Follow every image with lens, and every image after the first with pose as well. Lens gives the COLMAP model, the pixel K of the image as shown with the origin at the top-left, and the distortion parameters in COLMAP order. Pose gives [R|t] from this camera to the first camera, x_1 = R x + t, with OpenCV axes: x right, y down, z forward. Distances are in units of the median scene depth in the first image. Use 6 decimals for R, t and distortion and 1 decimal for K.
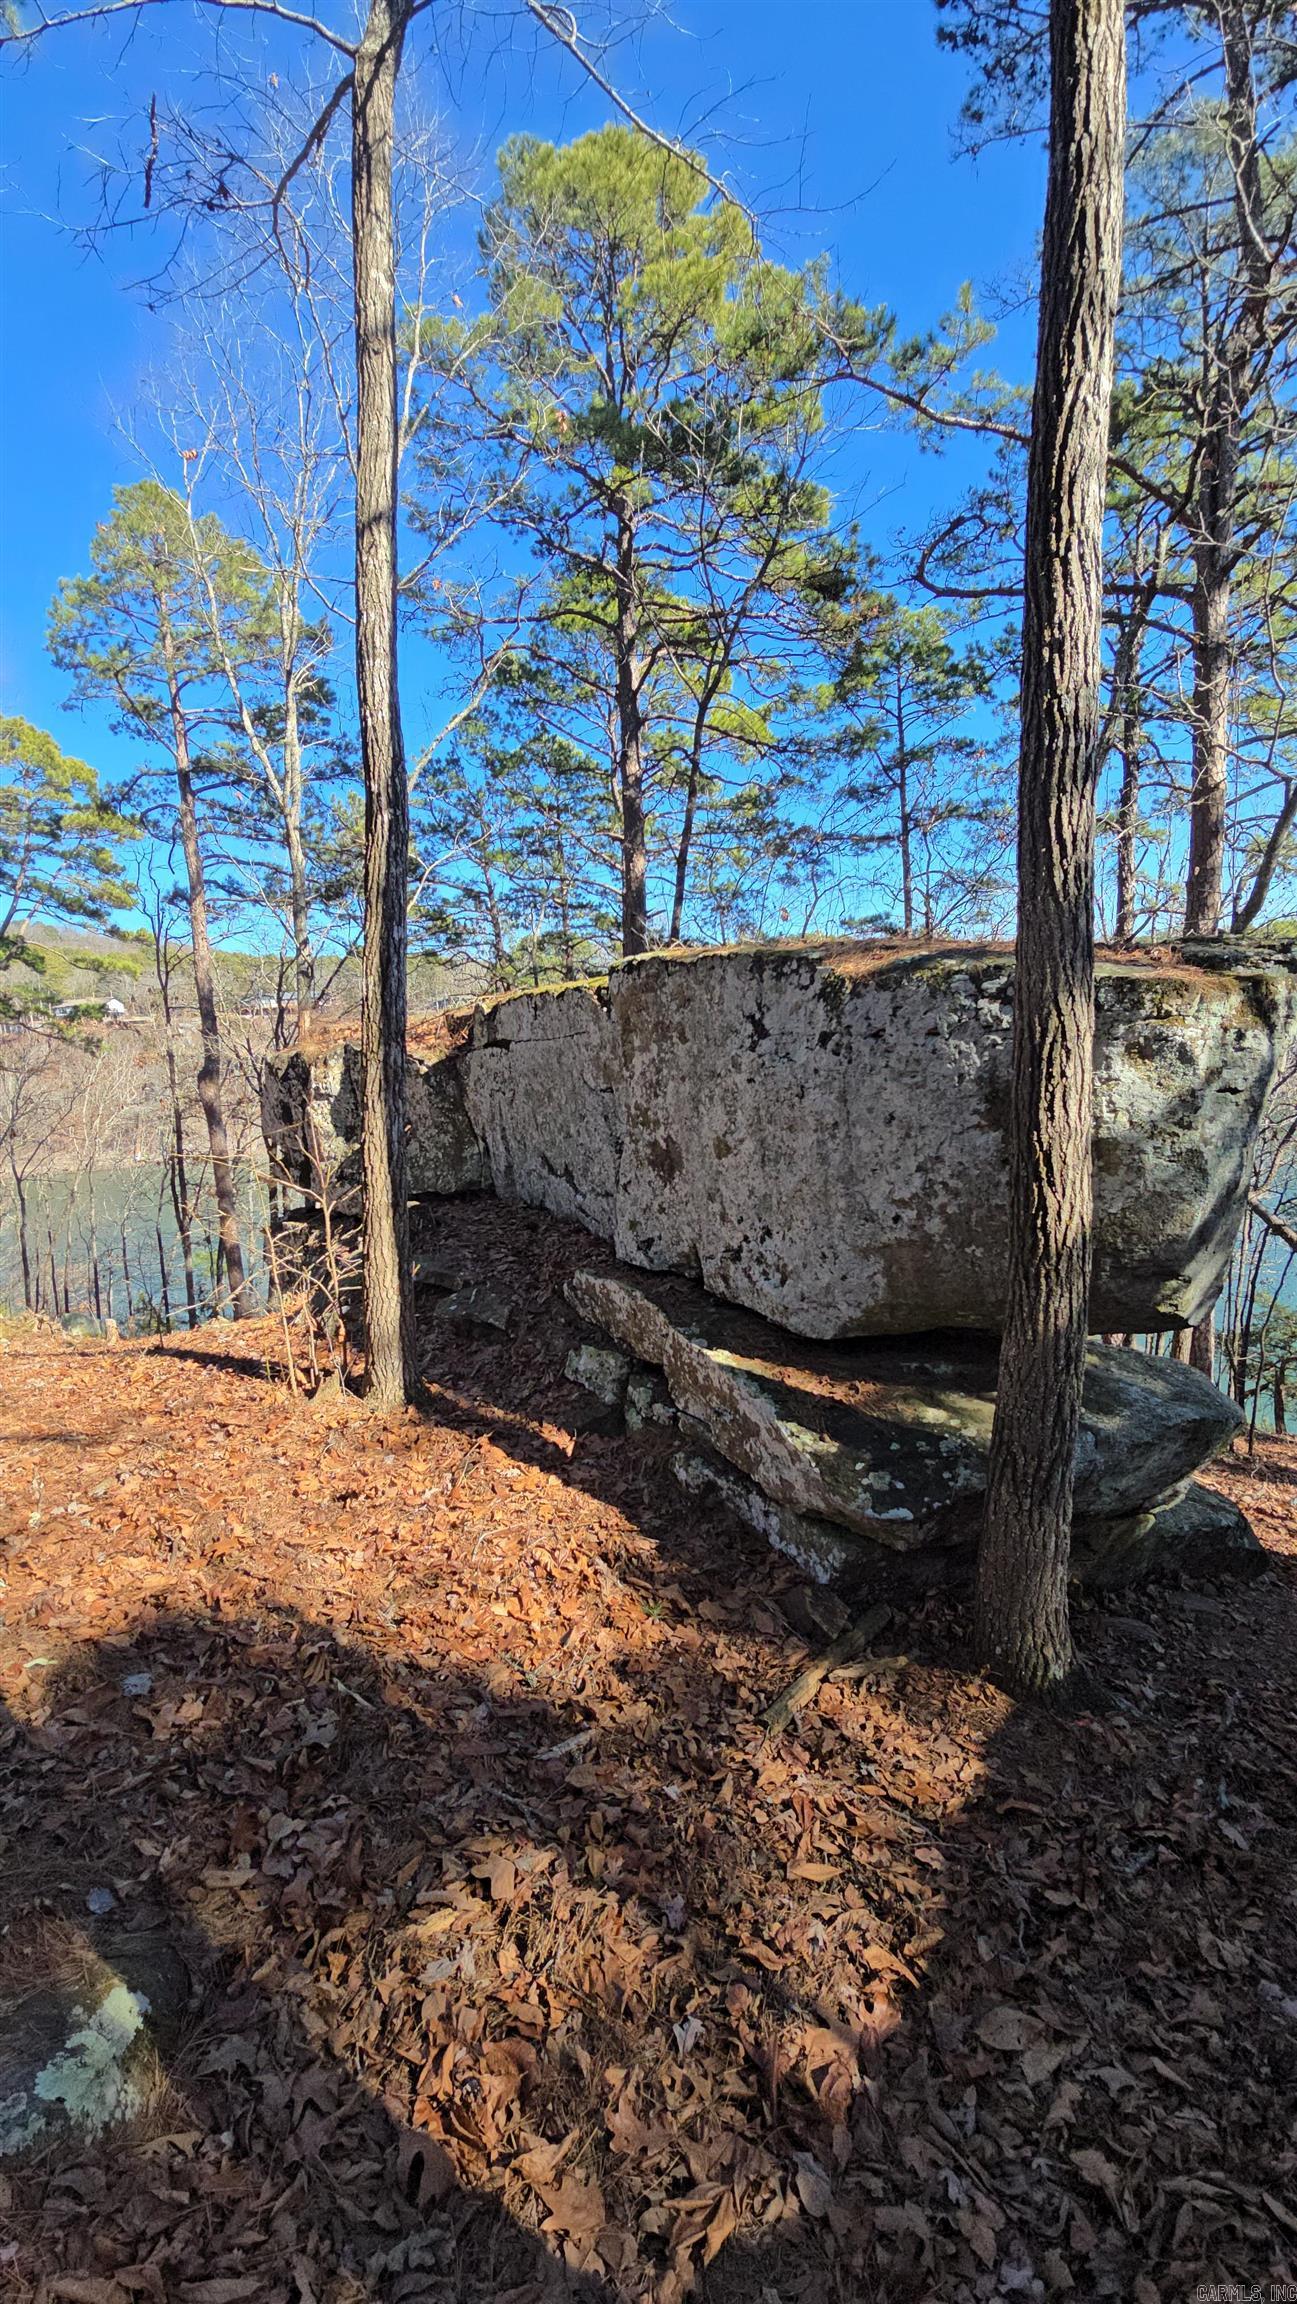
lens RADIAL K [[919.8, 0, 640.2], [0, 919.8, 1149.3], [0, 0, 1]] dist [0.004145, -0.007591]
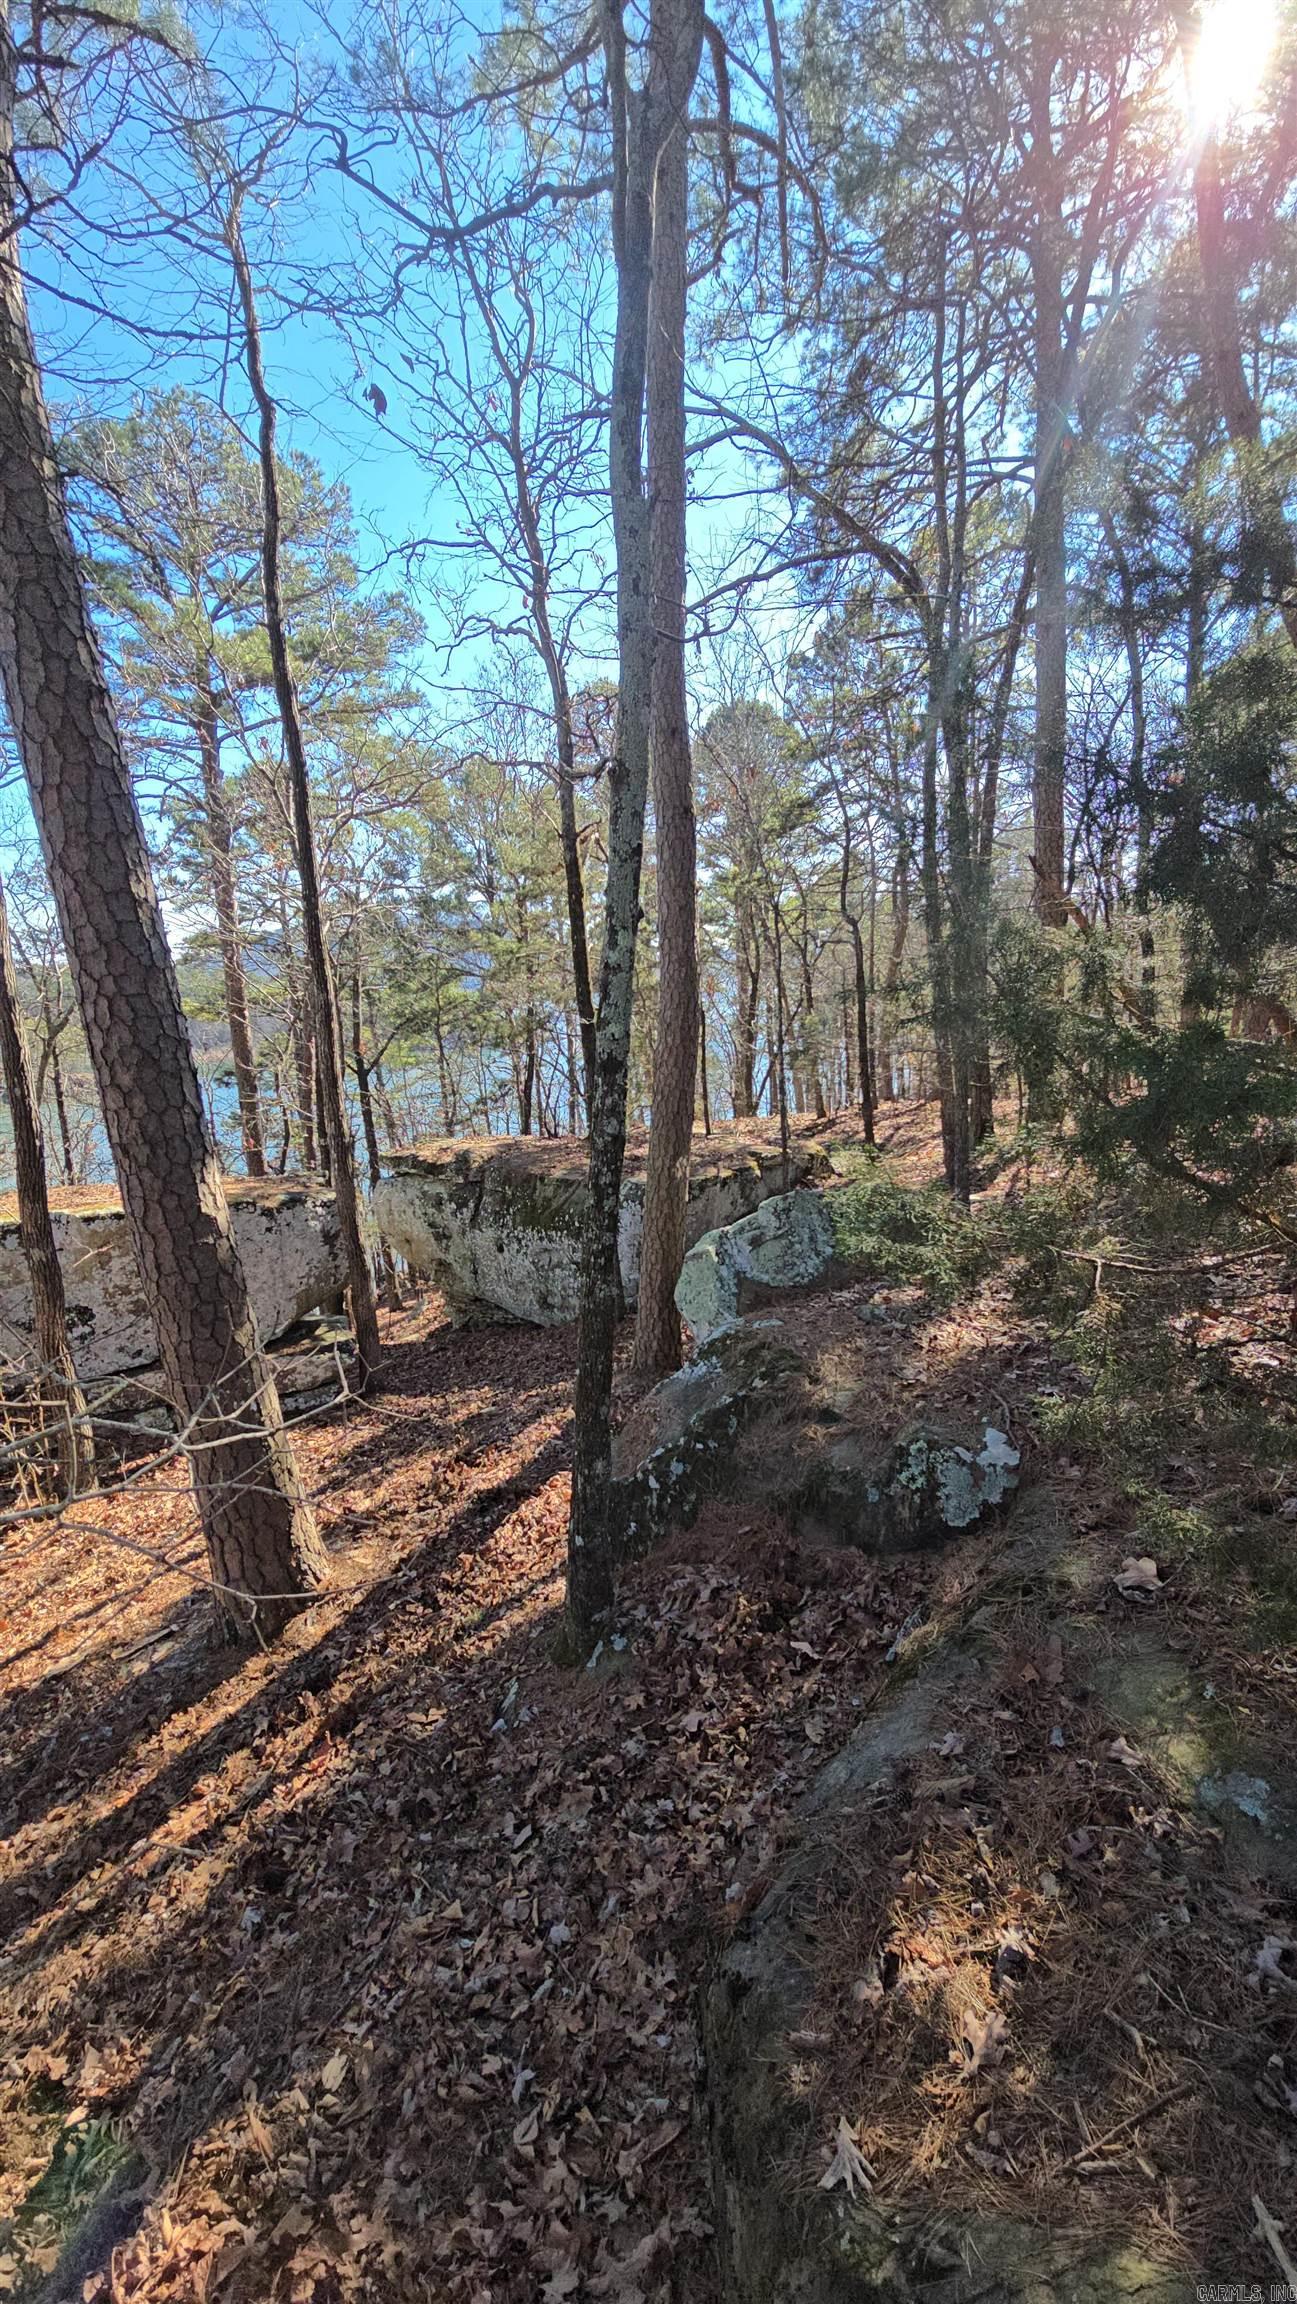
lens RADIAL K [[919.8, 0, 637.9], [0, 919.8, 1147.5], [0, 0, 1]] dist [0.004145, -0.007591]
pose [[-0.037354, -0.109582, 0.993276, -3.146593], [0.167687, 0.979188, 0.114334, -0.602828], [-0.985132, 0.170830, -0.018202, -0.109836]]
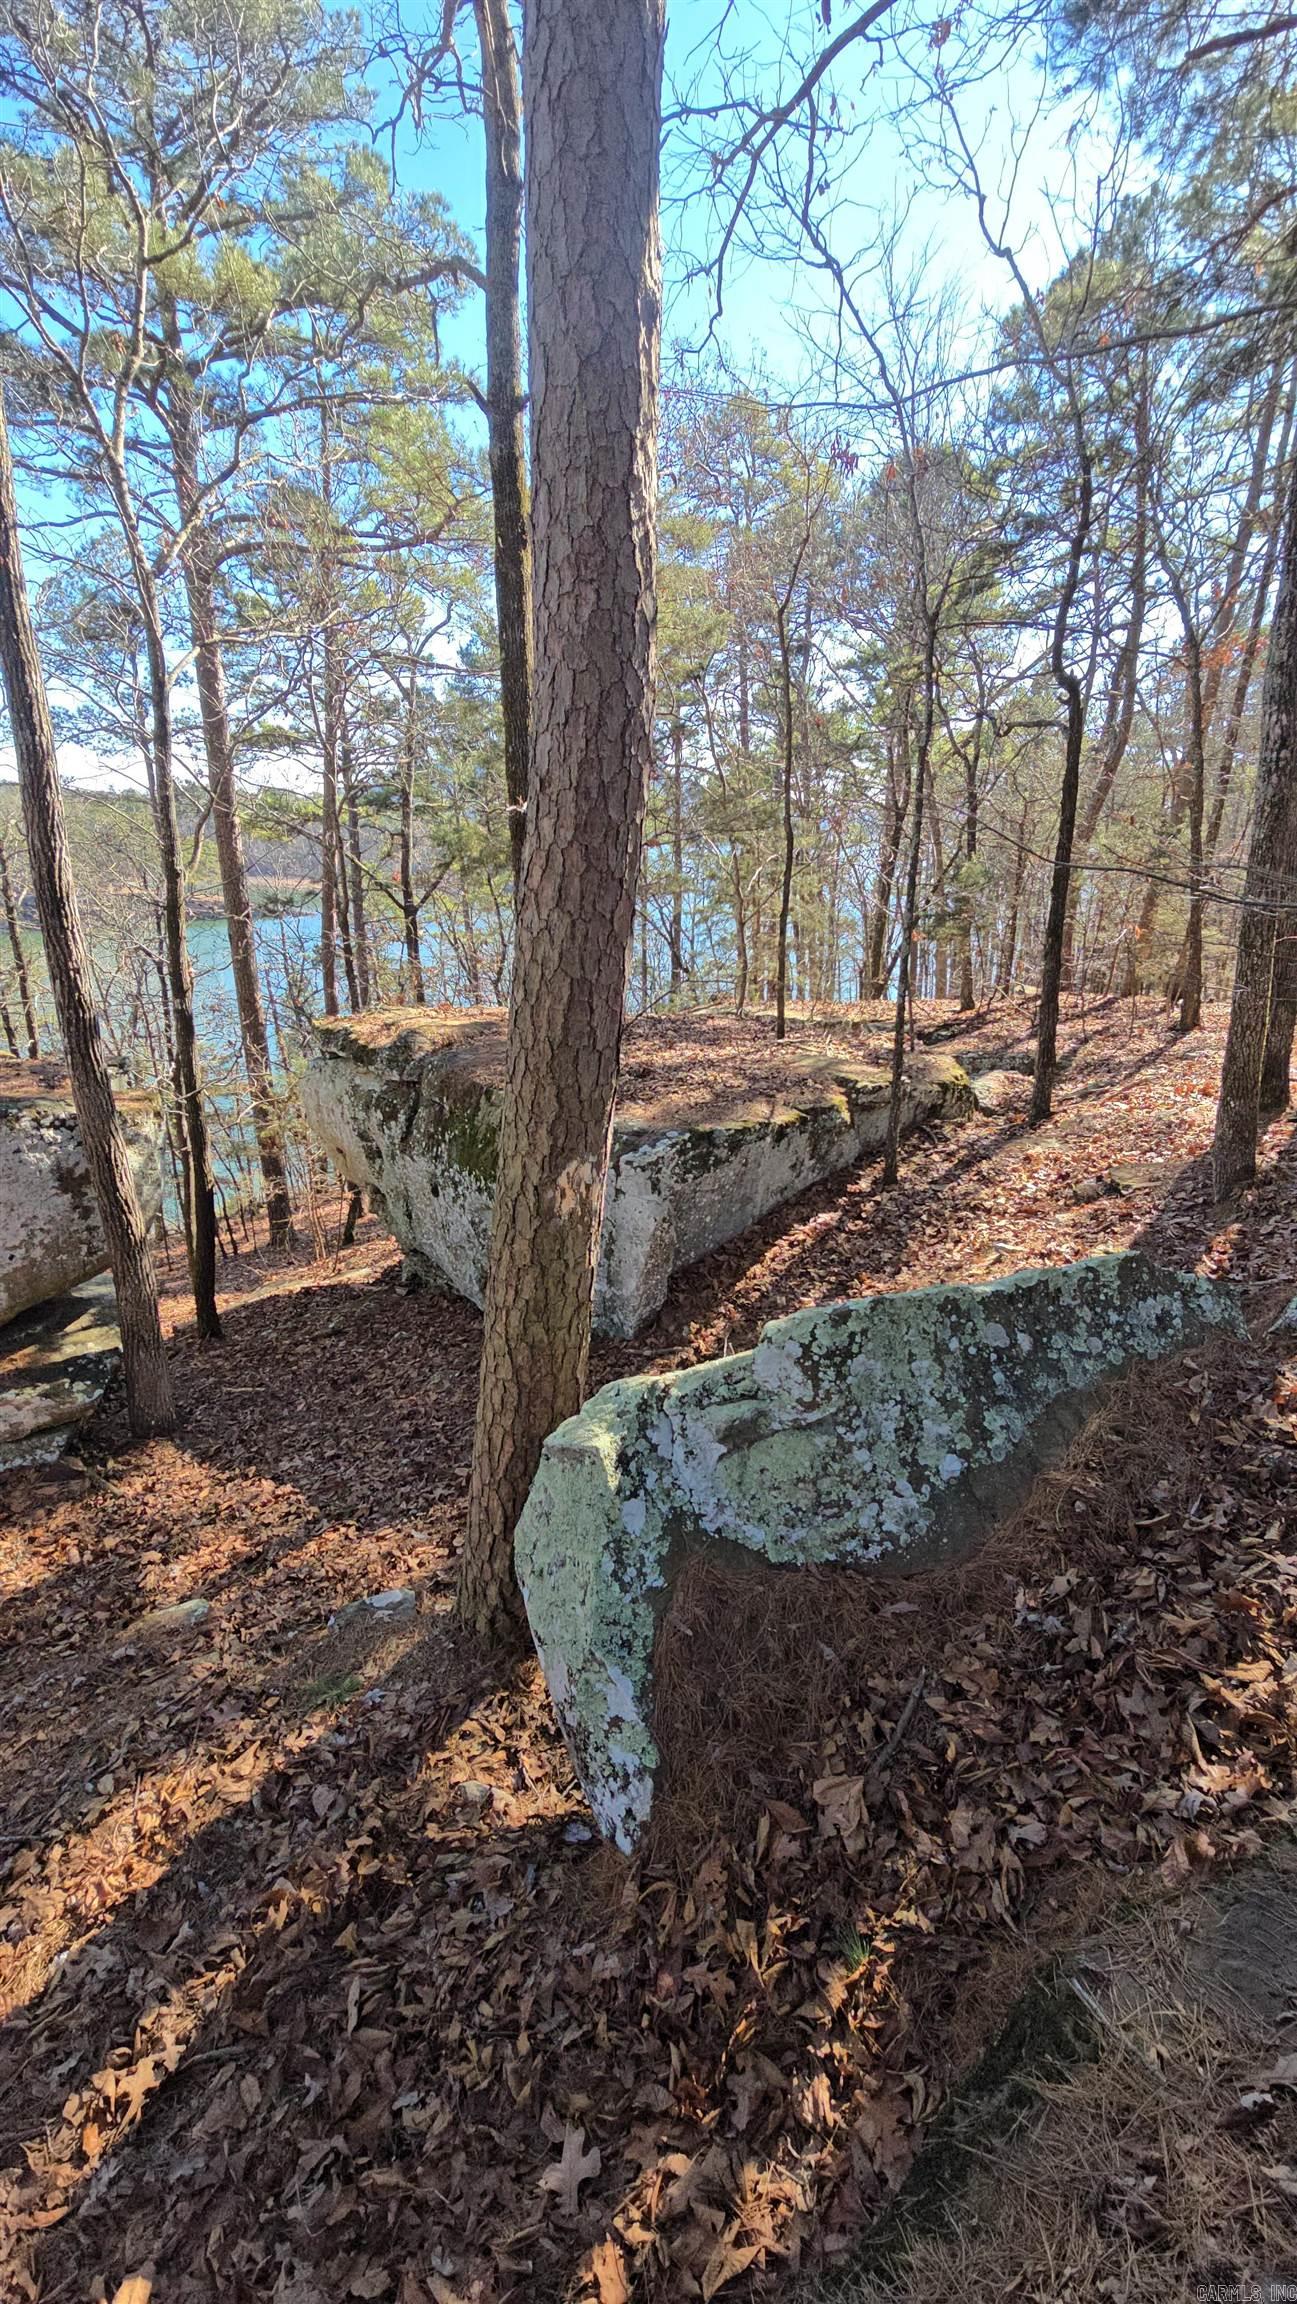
lens RADIAL K [[919.8, 0, 649.4], [0, 919.8, 1154.8], [0, 0, 1]] dist [0.004145, -0.007591]
pose [[0.096082, -0.263844, 0.959768, -1.431676], [0.106834, 0.961393, 0.253596, -0.495044], [-0.989624, 0.078170, 0.120560, -0.479002]]
